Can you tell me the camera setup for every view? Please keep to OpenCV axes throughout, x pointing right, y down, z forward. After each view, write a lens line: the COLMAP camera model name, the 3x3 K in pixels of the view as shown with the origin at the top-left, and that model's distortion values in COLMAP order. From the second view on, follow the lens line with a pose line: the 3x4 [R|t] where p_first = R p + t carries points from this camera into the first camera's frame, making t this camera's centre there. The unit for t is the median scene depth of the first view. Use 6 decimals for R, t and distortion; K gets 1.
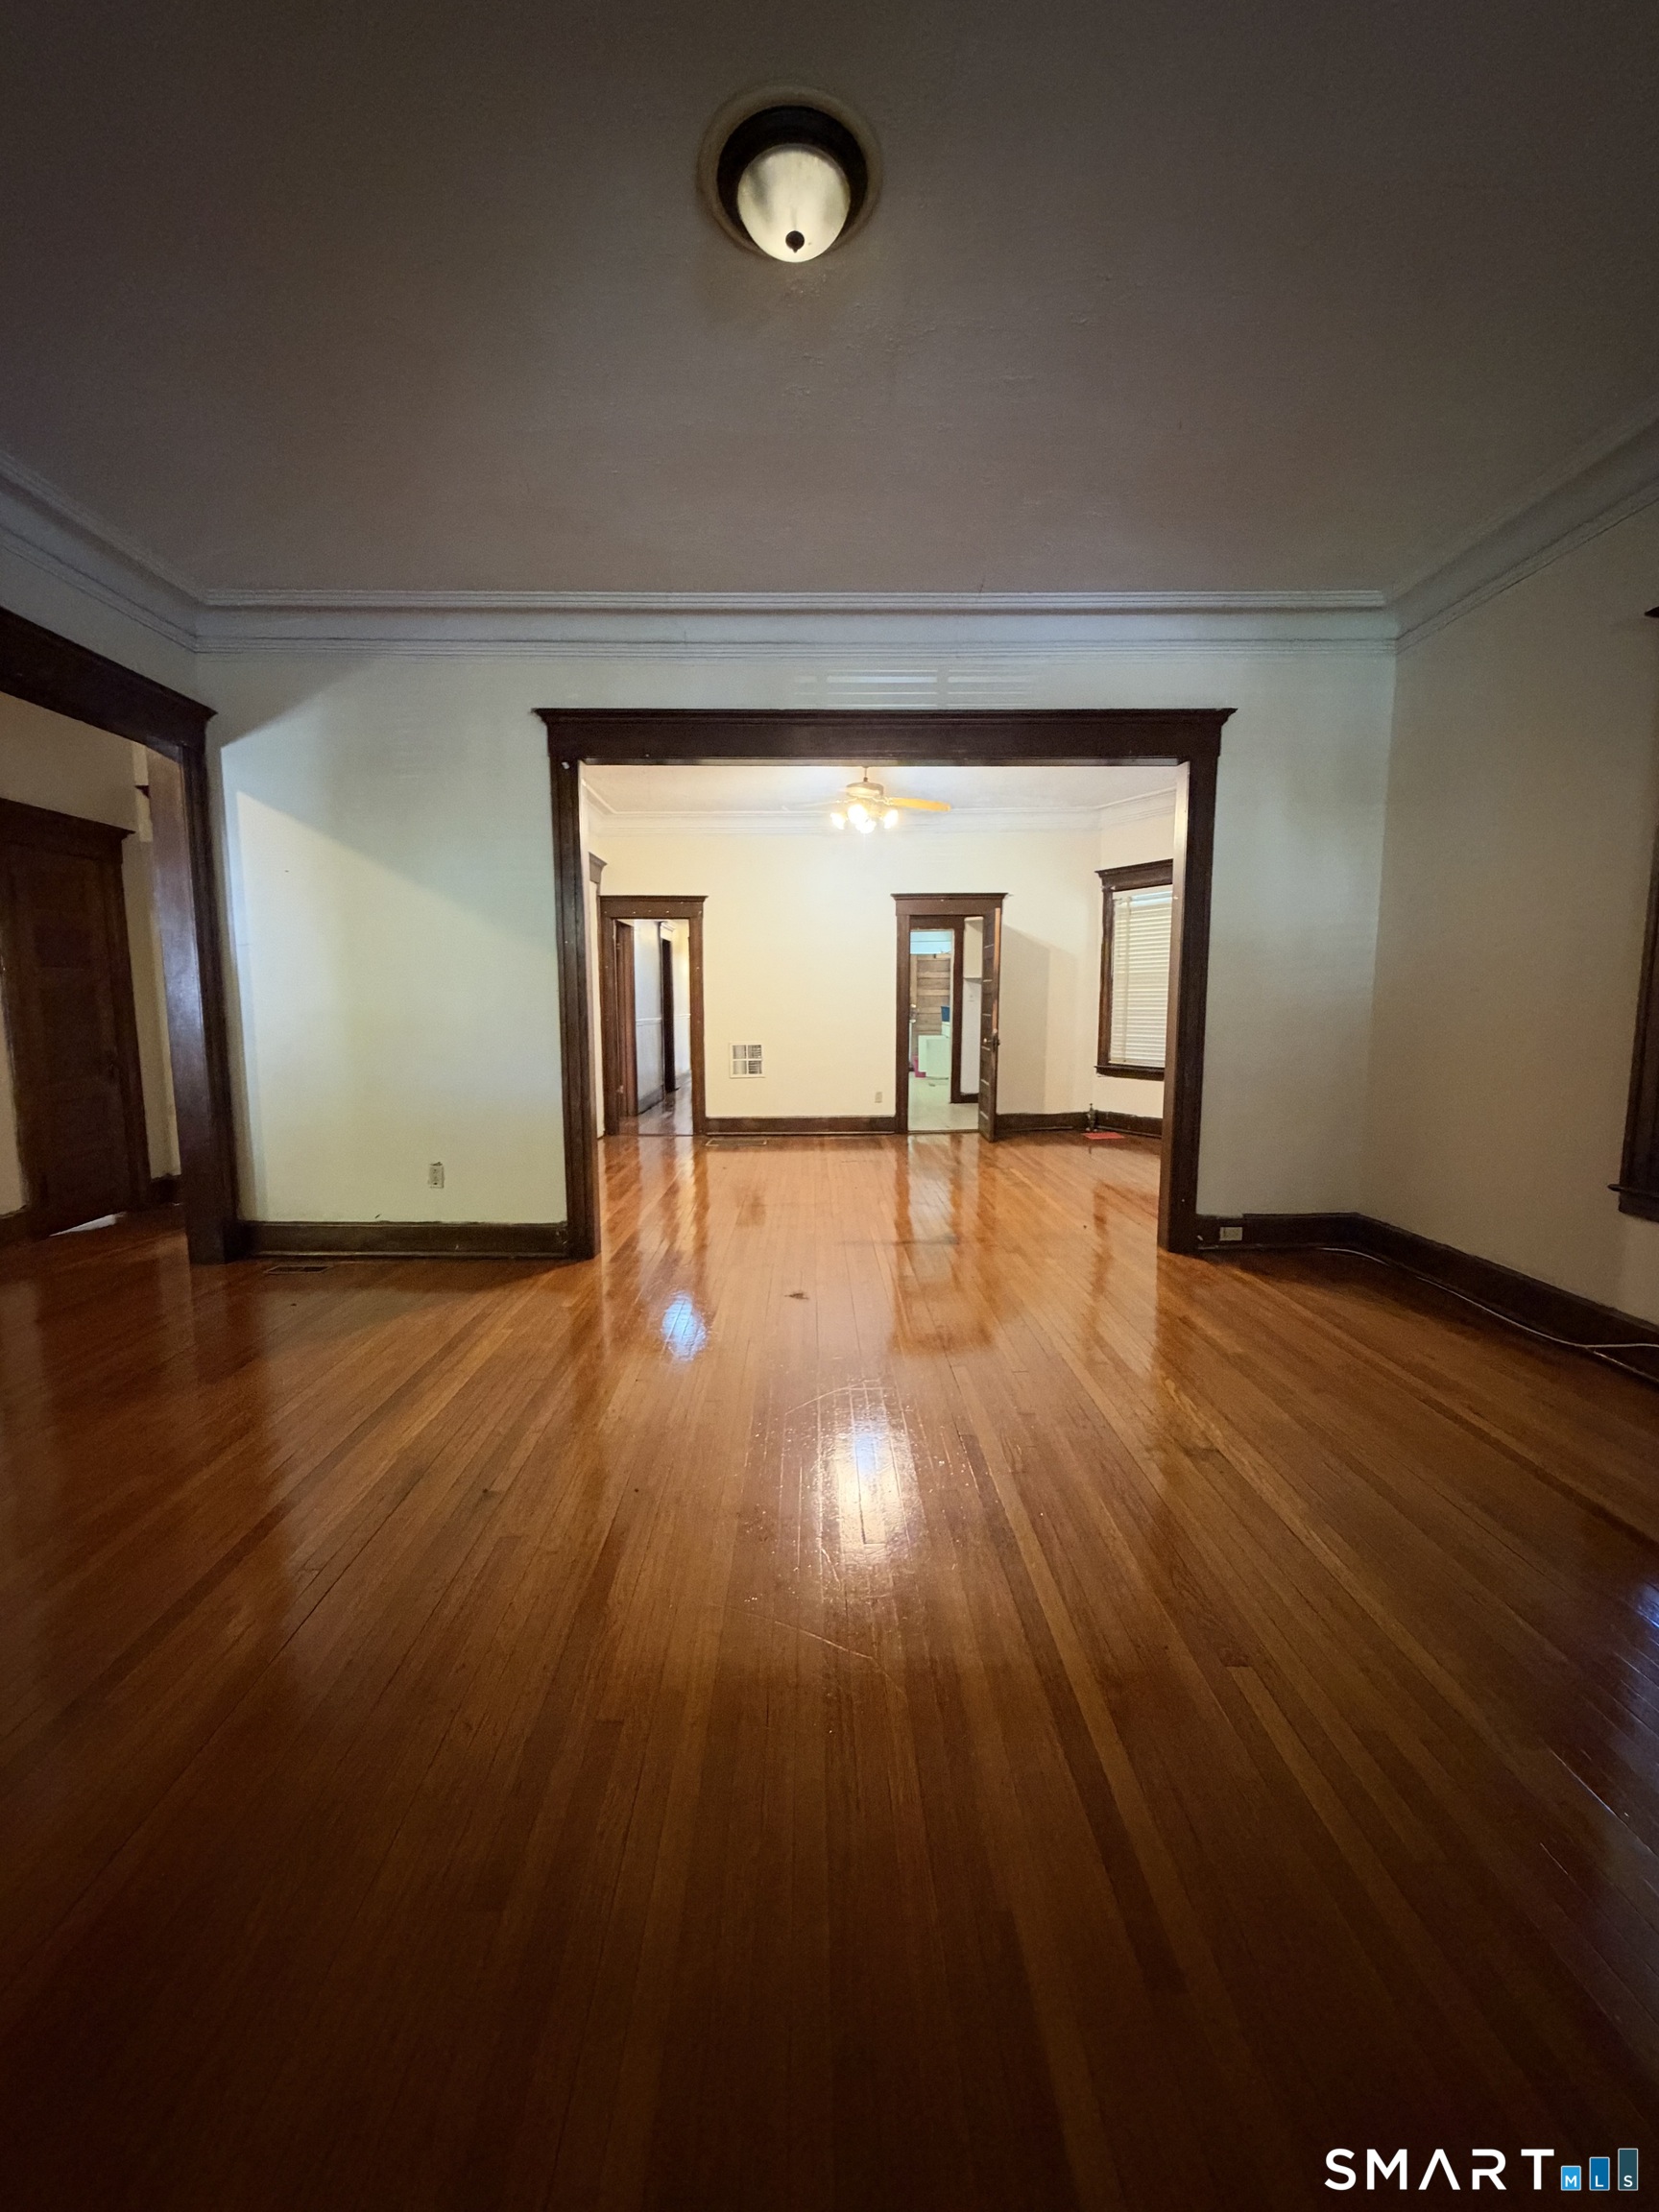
lens RADIAL K [[874.9, 0, 829.5], [0, 874.9, 1106.0], [0, 0, 1]] dist [-0.007956, 0.000113]
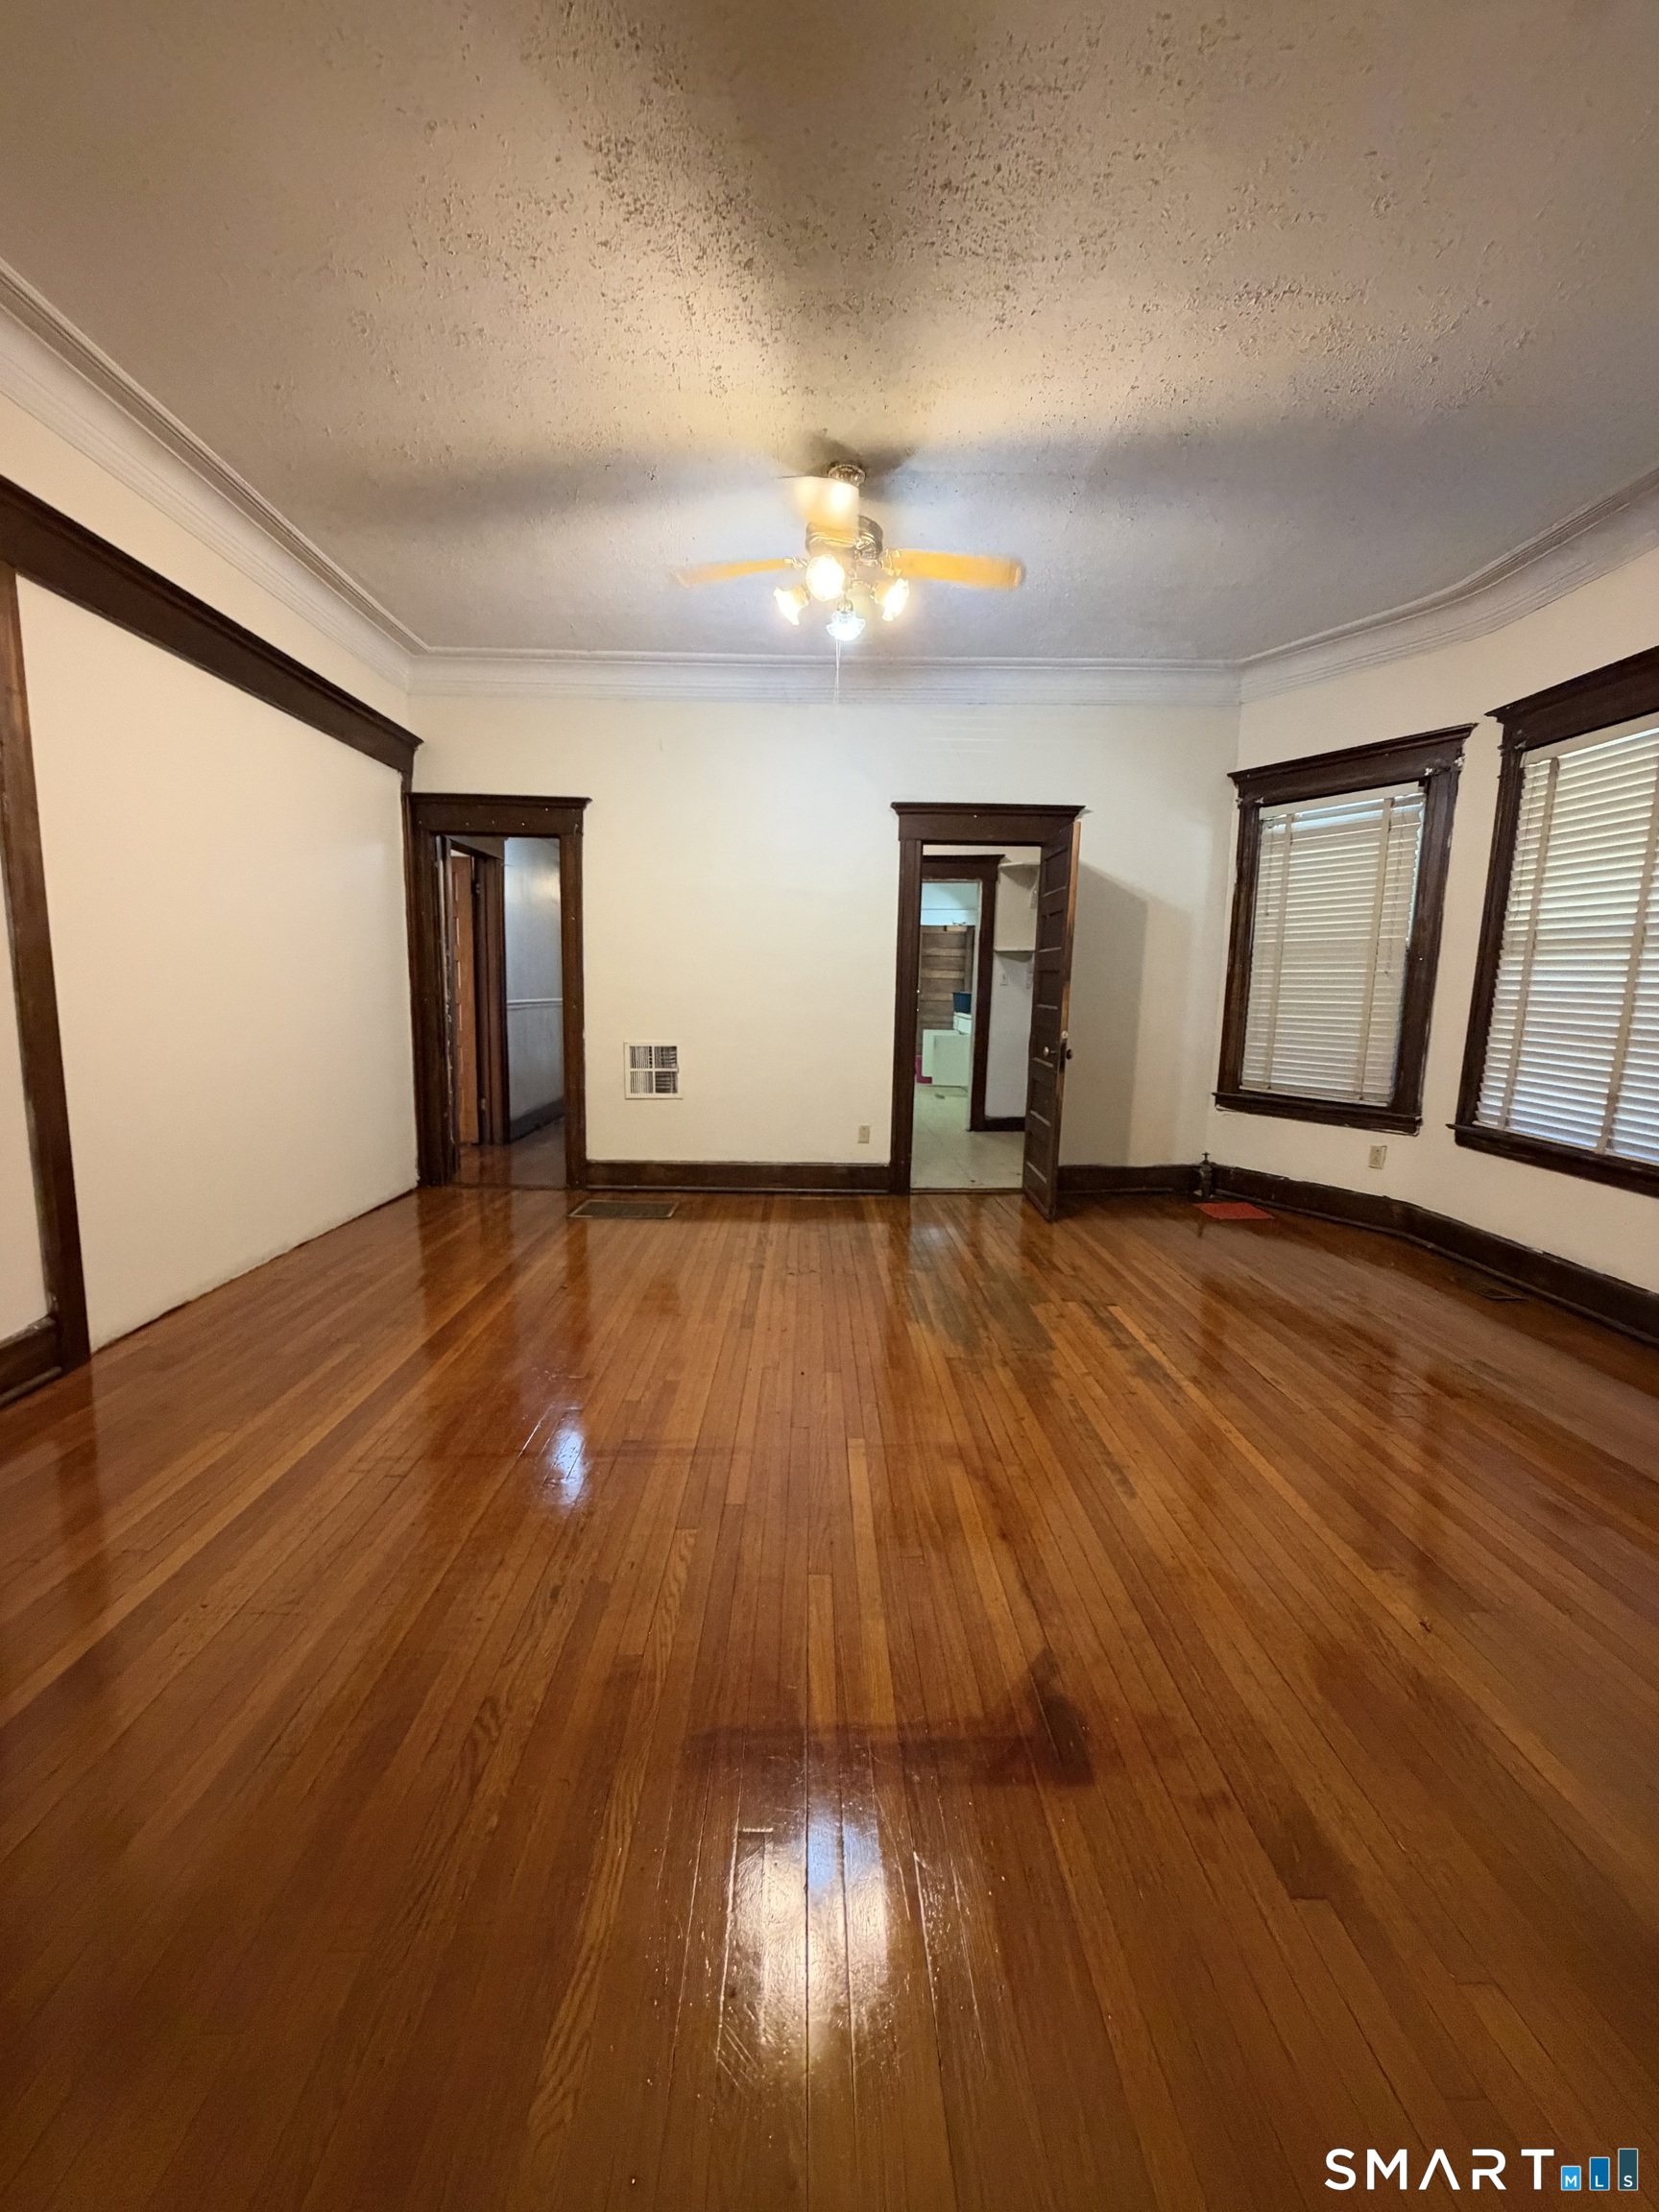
lens RADIAL K [[874.9, 0, 829.5], [0, 874.9, 1106.0], [0, 0, 1]] dist [-0.007956, 0.000113]
pose [[0.999733, 0.022727, 0.004112, 0.029195], [-0.022798, 0.999576, 0.018097, -0.041974], [-0.003699, -0.018186, 0.999828, 0.384310]]
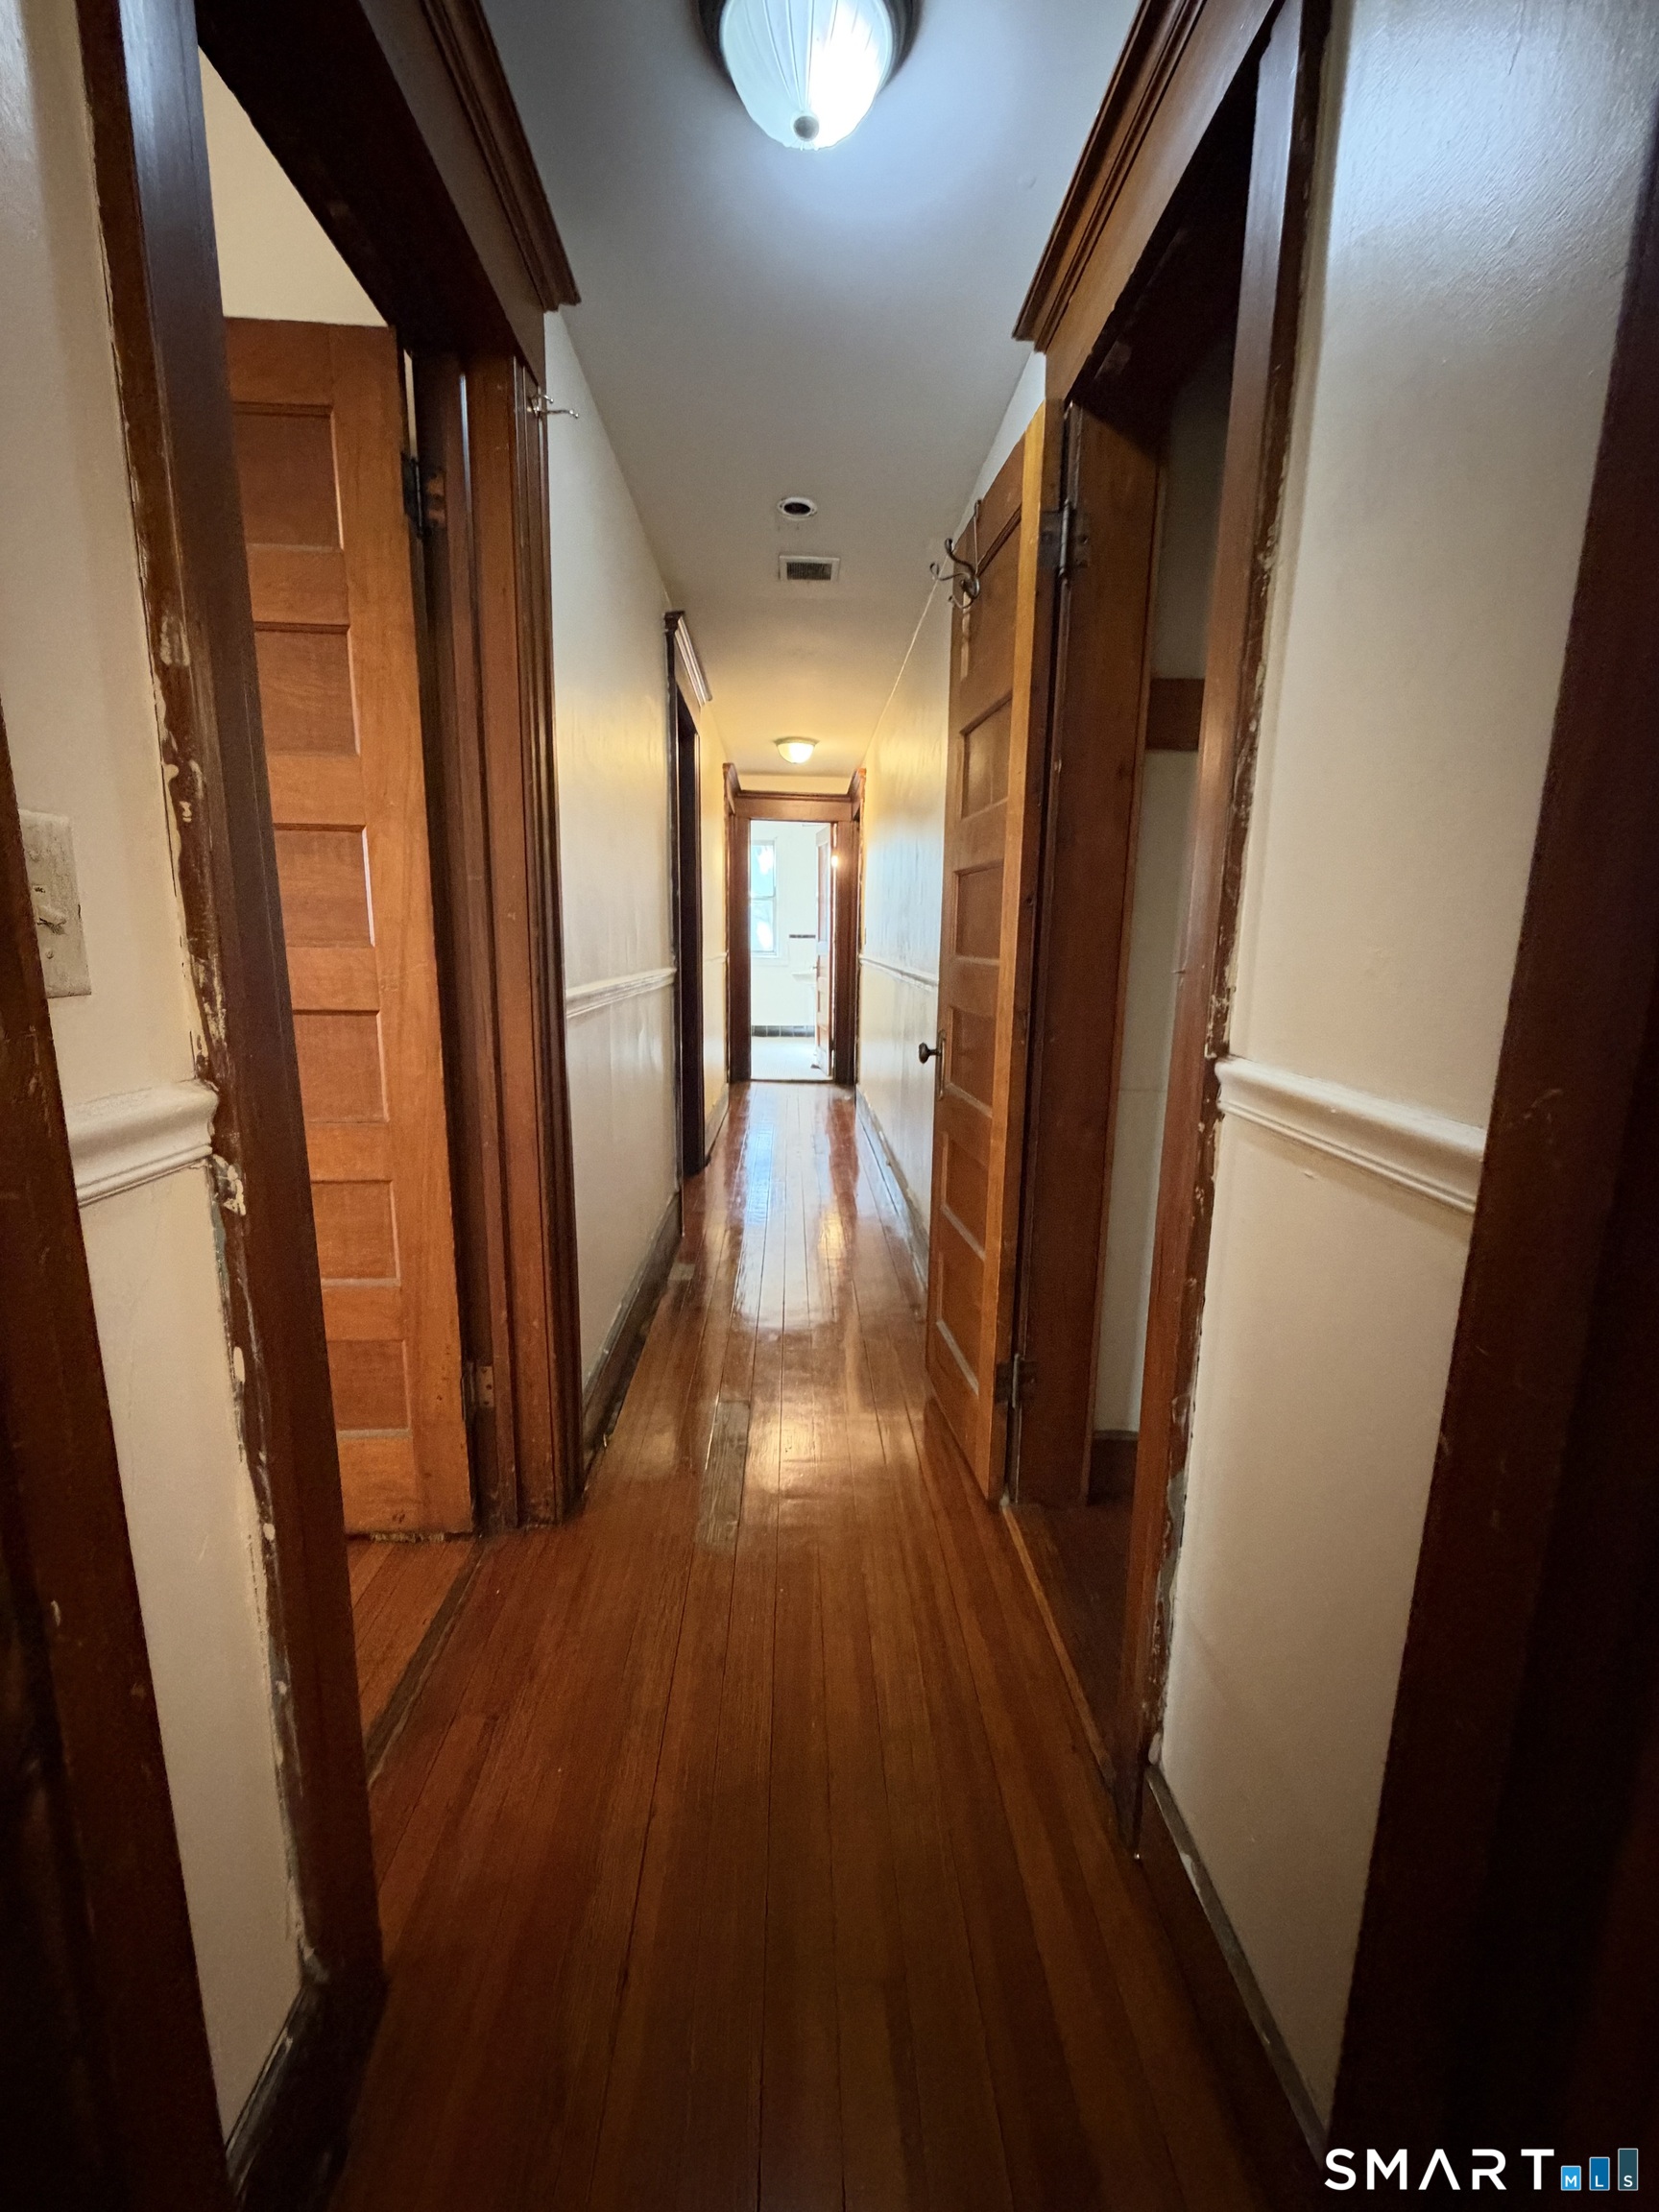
lens RADIAL K [[874.9, 0, 829.5], [0, 874.9, 1106.0], [0, 0, 1]] dist [-0.007956, 0.000113]
pose [[0.999656, 0.013702, 0.022386, -0.201705], [-0.015232, 0.997456, 0.069642, -0.104487], [-0.021375, -0.069959, 0.997321, 0.964256]]
